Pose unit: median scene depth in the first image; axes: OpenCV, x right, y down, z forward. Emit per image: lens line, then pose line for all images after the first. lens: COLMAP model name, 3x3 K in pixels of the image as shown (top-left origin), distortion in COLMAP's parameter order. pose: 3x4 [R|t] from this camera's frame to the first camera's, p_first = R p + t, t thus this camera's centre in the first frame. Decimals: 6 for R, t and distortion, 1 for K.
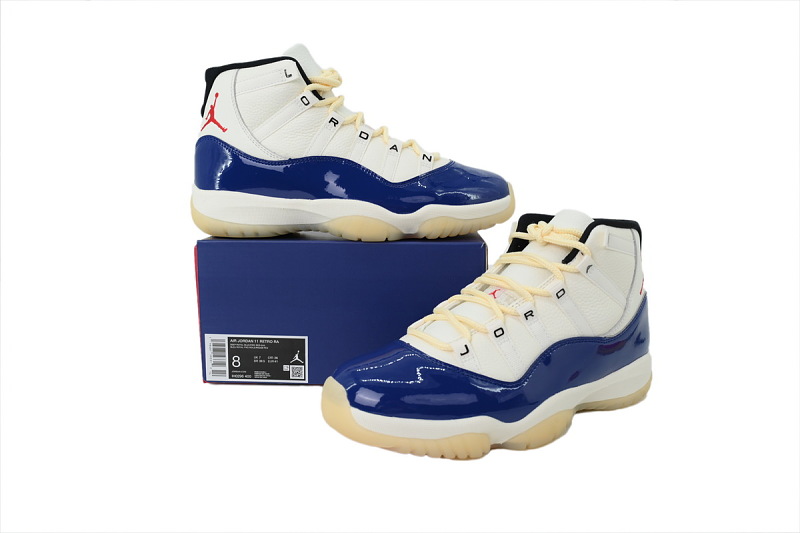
lens RADIAL K [[631.8, 0, 400.0], [0, 631.8, 266.5], [0, 0, 1]] dist [-0.002668, -0.000949]
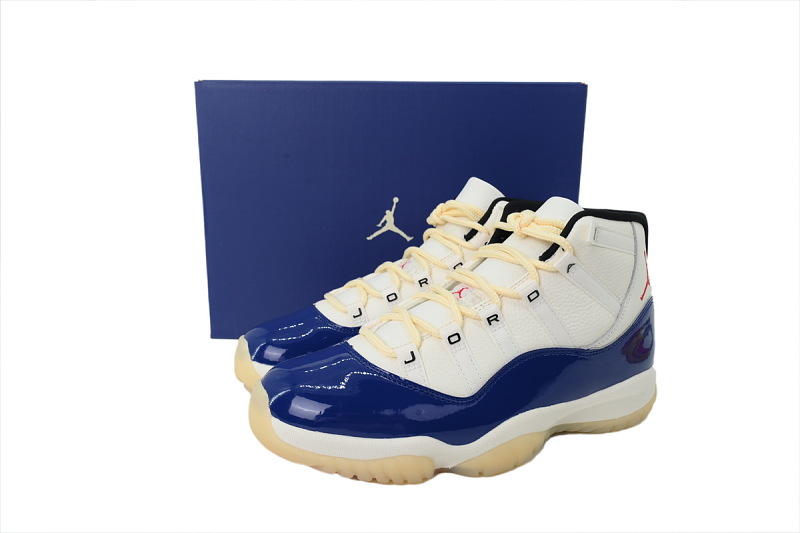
lens RADIAL K [[631.8, 0, 400.0], [0, 631.8, 266.5], [0, 0, 1]] dist [-0.002668, -0.000949]
pose [[0.992904, 0.036500, -0.113177, 0.169119], [-0.033604, 0.999060, 0.027390, -0.013737], [0.114071, -0.023392, 0.993197, 0.136068]]
